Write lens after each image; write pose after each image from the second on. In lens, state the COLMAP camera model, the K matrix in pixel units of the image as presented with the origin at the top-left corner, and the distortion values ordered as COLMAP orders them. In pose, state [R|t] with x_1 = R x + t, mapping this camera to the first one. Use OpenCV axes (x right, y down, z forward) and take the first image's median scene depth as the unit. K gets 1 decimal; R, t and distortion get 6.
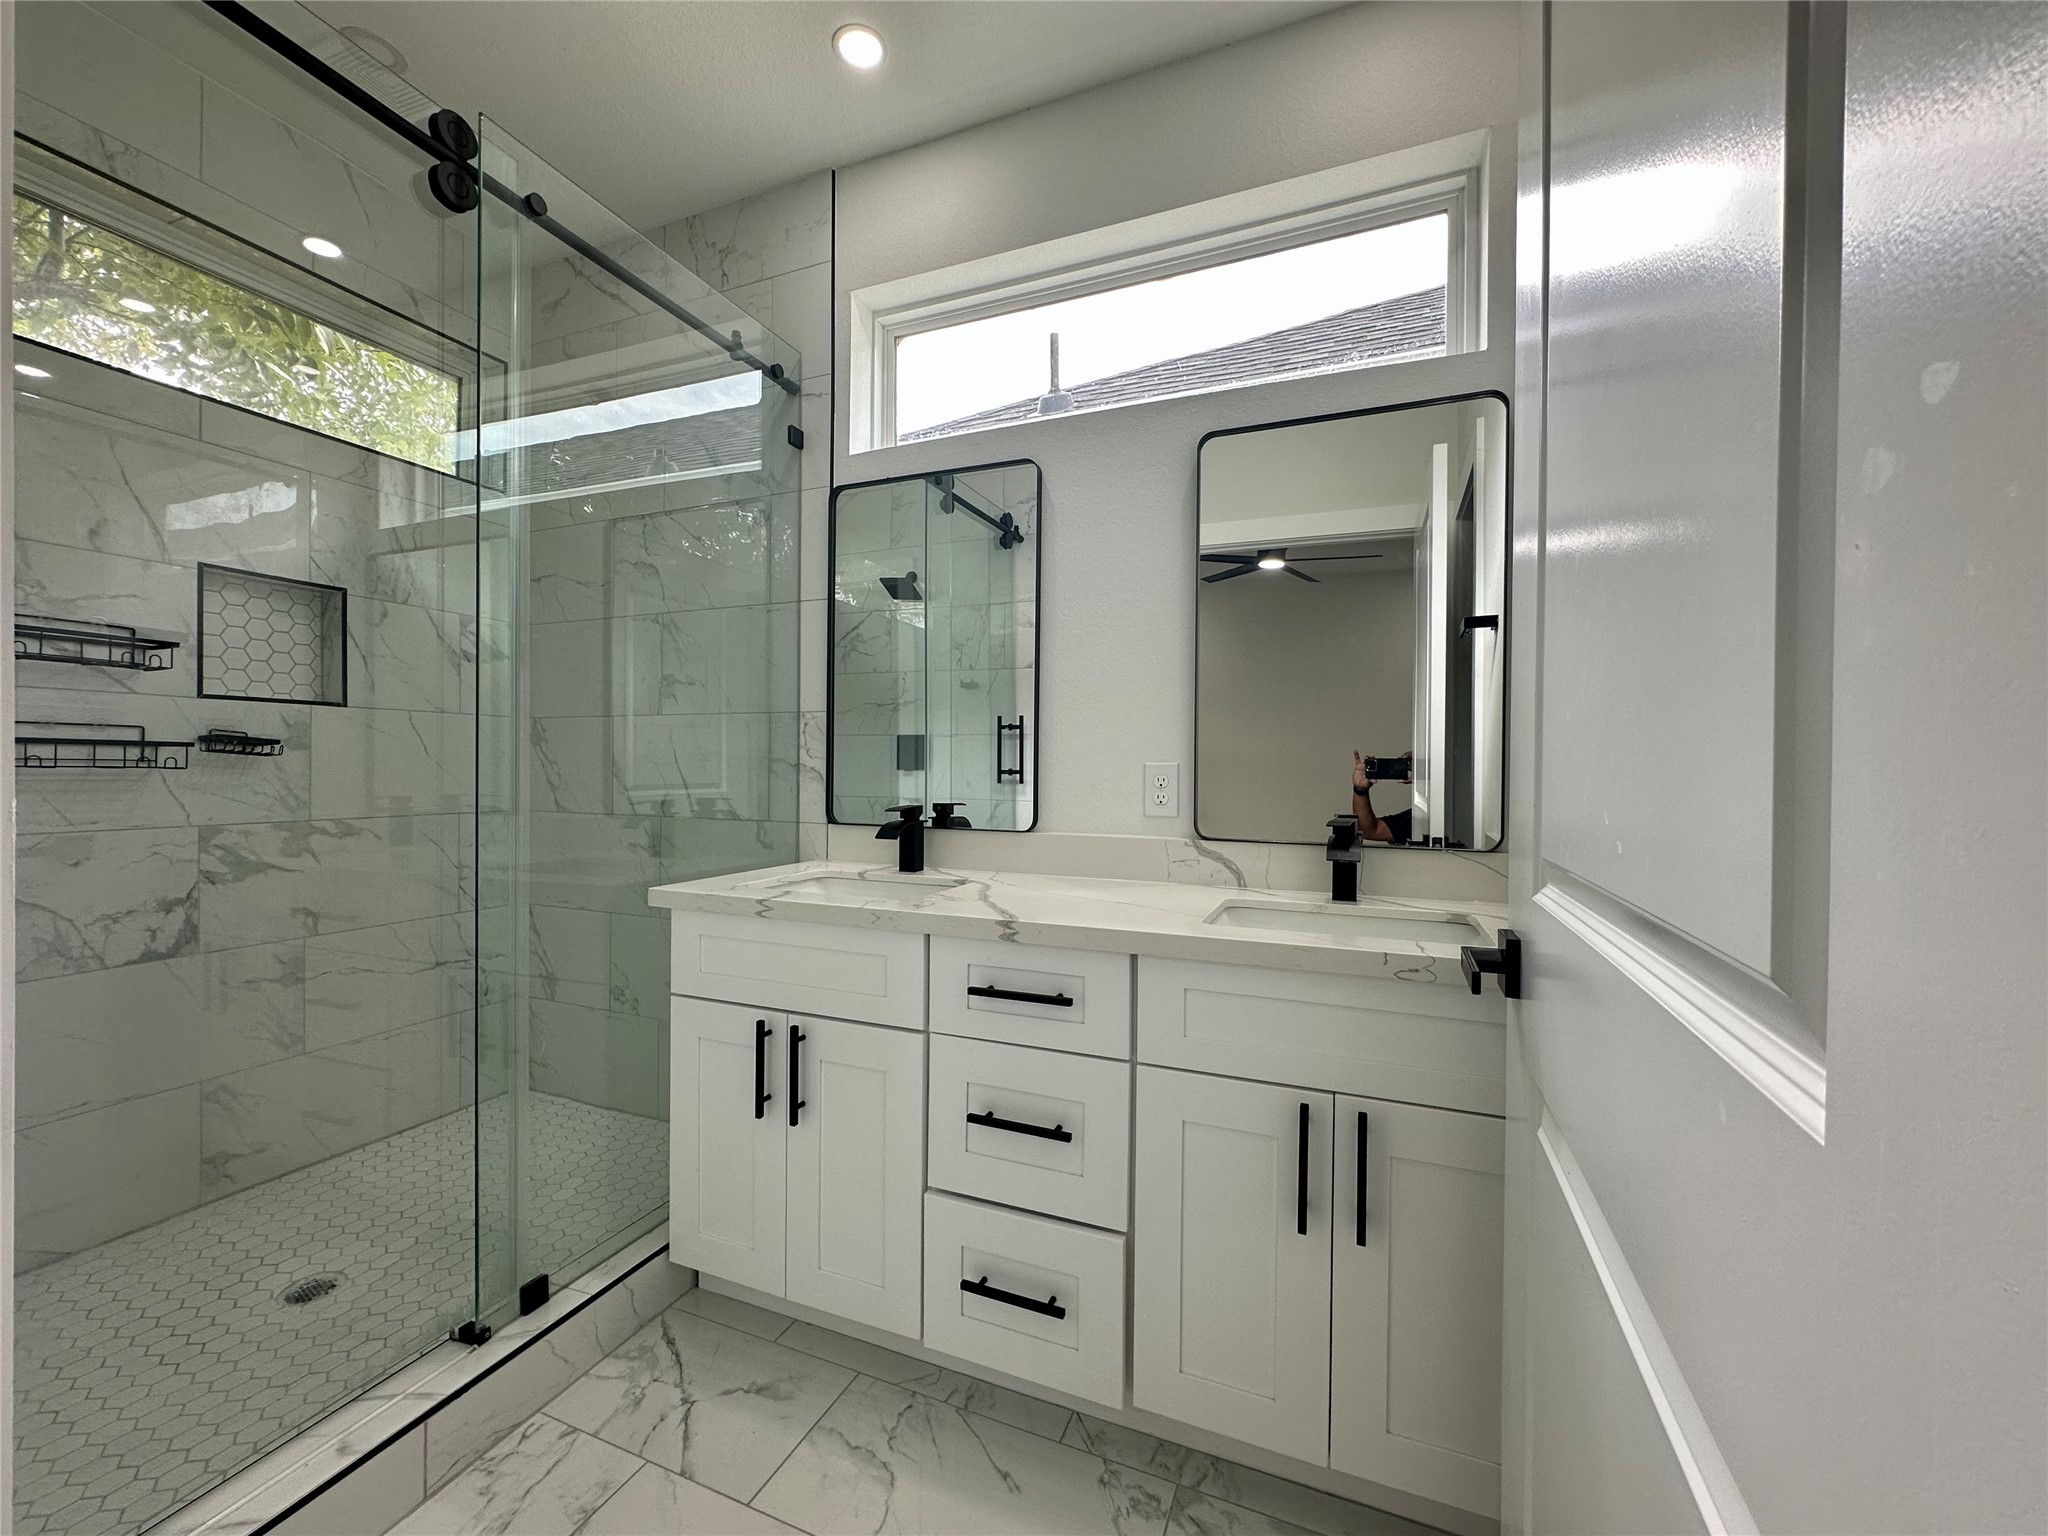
lens RADIAL K [[818.0, 0, 1019.7], [0, 818.0, 769.9], [0, 0, 1]] dist [-0.001466, 0.000843]
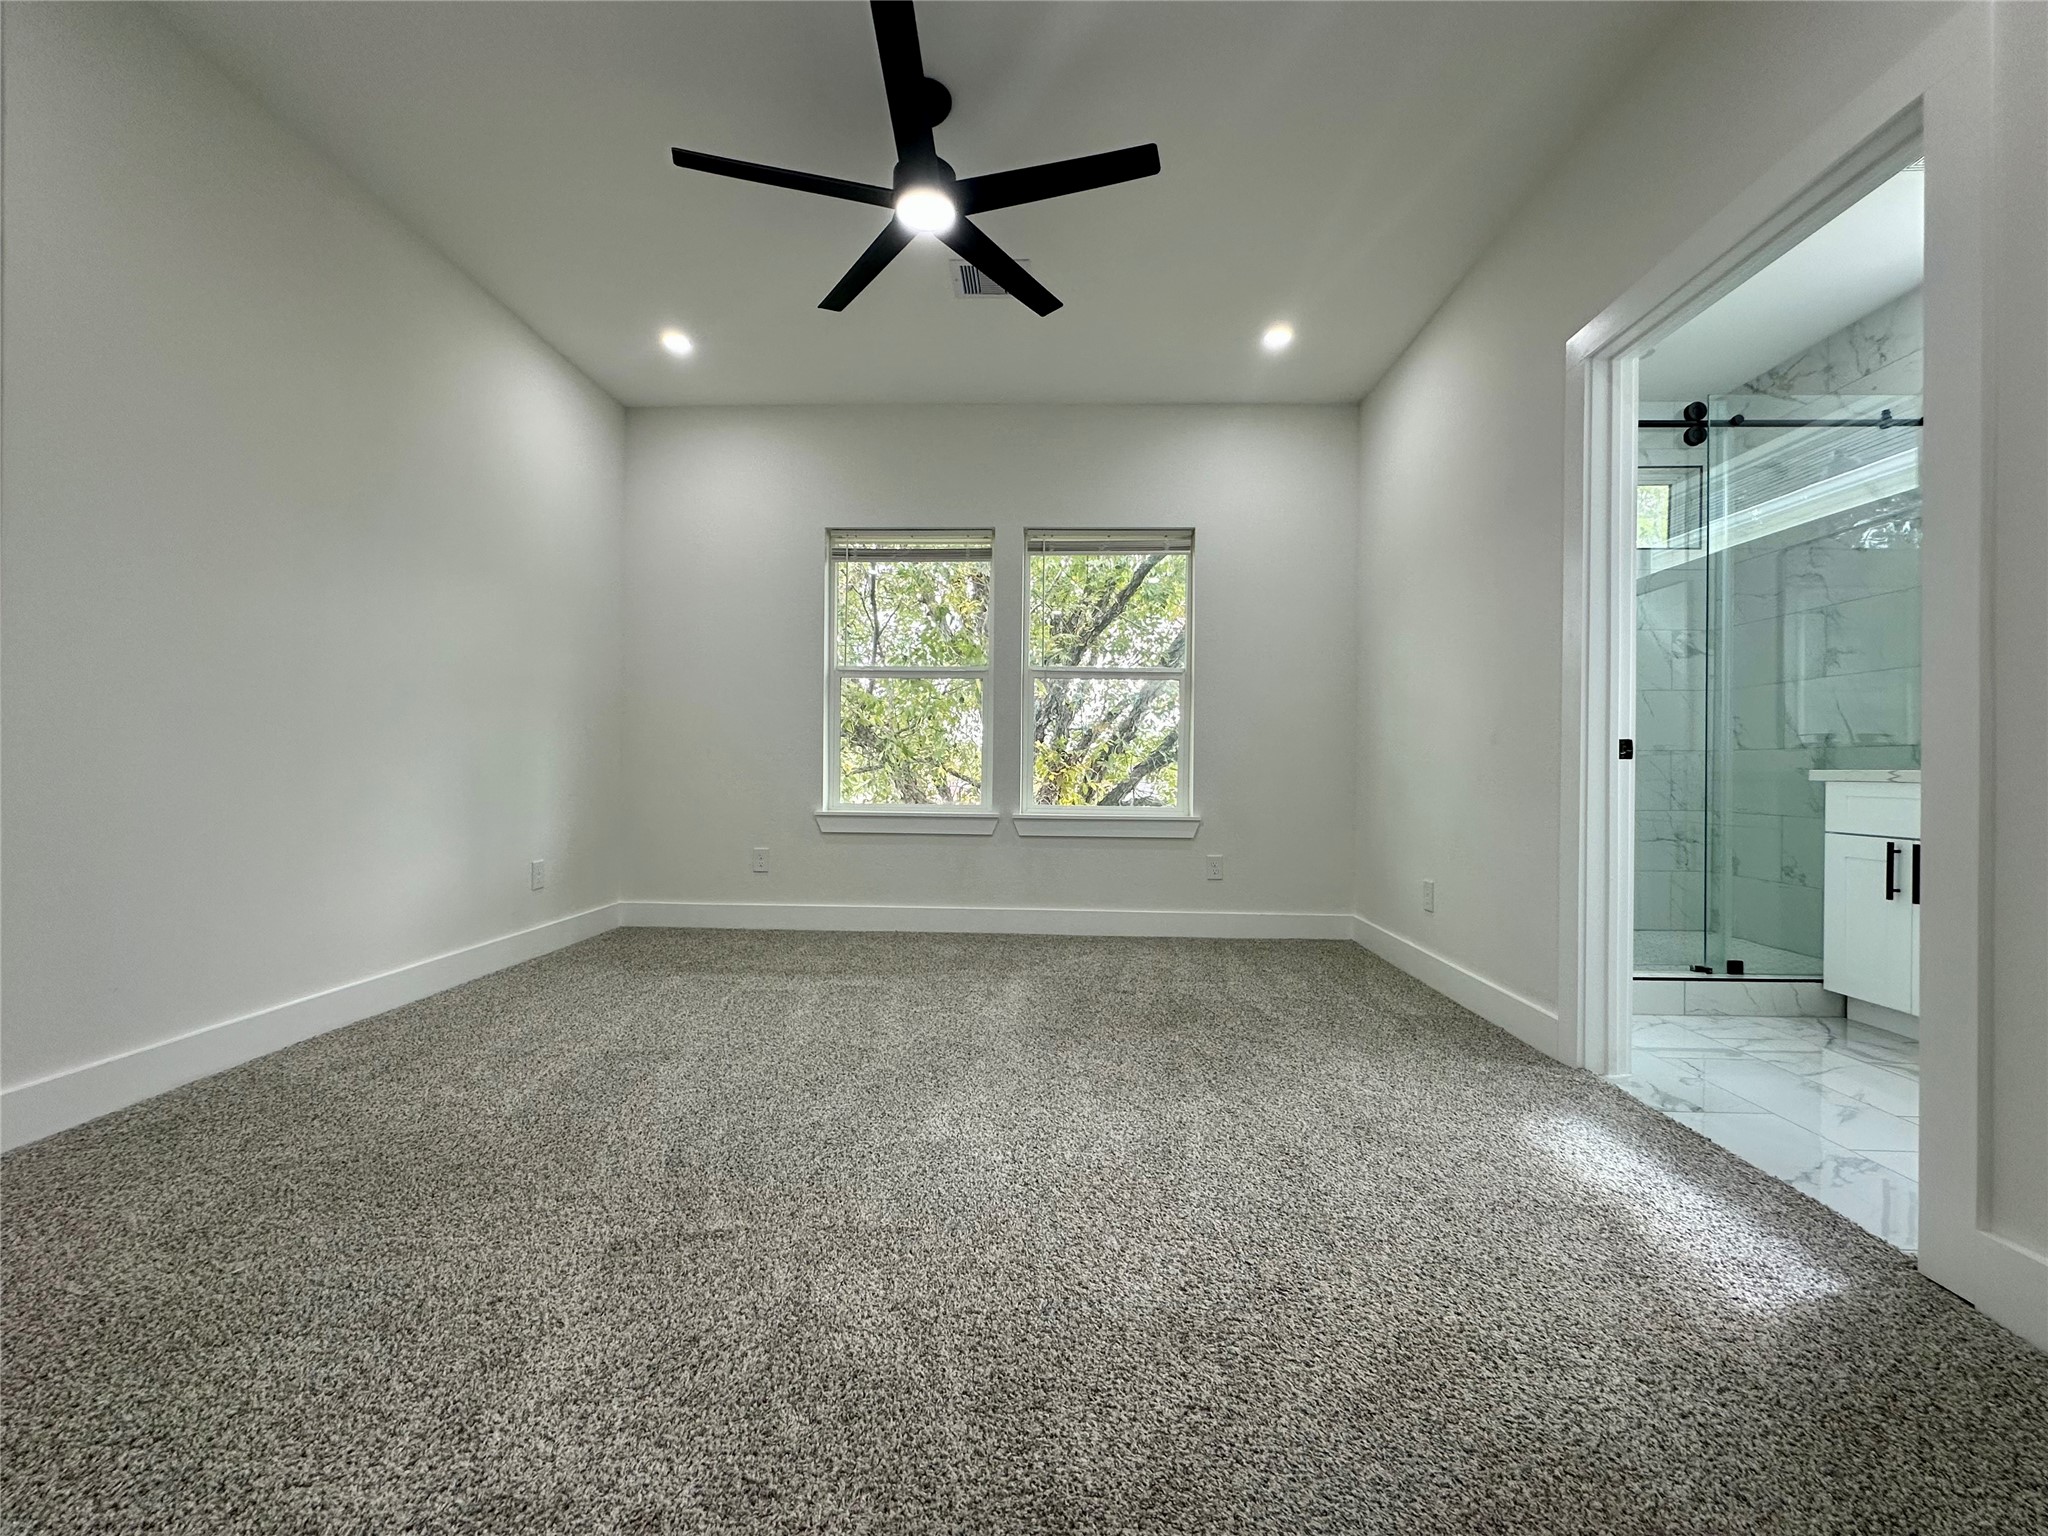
lens RADIAL K [[818.0, 0, 1032.6], [0, 818.0, 763.3], [0, 0, 1]] dist [-0.001466, 0.000843]
pose [[0.356016, -0.007601, -0.934449, 0.464576], [-0.012696, 0.999835, -0.012971, 0.138373], [0.934394, 0.016482, 0.355861, -0.925513]]
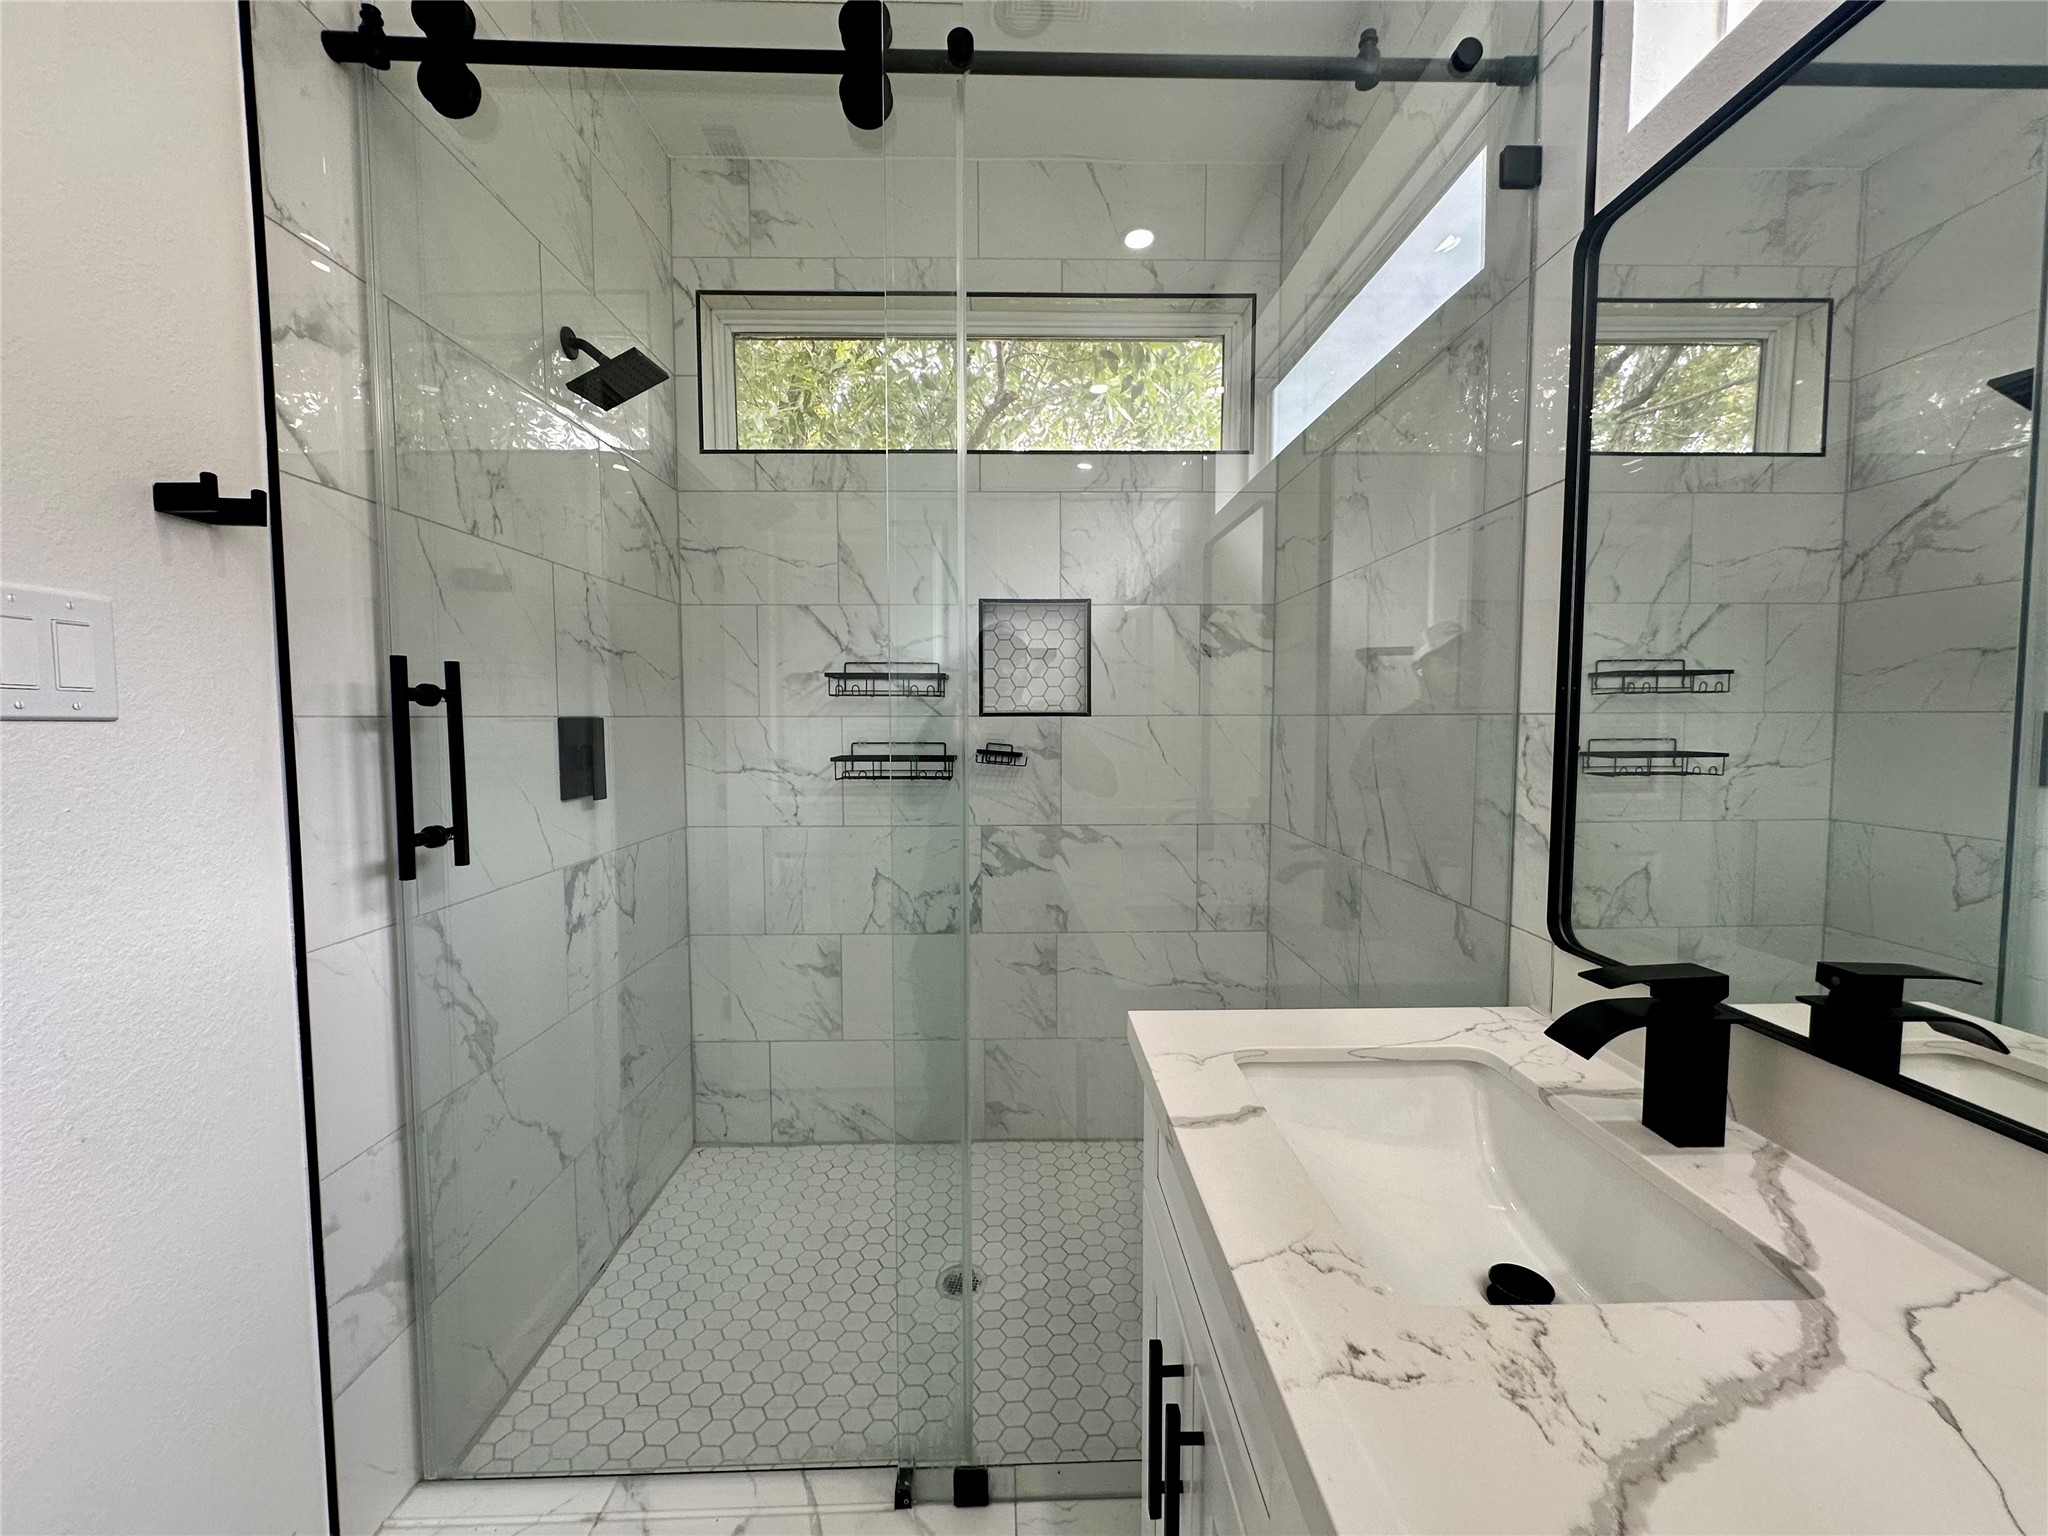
lens RADIAL K [[818.0, 0, 1022.8], [0, 818.0, 771.7], [0, 0, 1]] dist [-0.001466, 0.000843]
pose [[0.407404, 0.048941, -0.911936, 0.081225], [0.001148, 0.998535, 0.054101, -0.066264], [0.913247, -0.023088, 0.406751, 0.529973]]
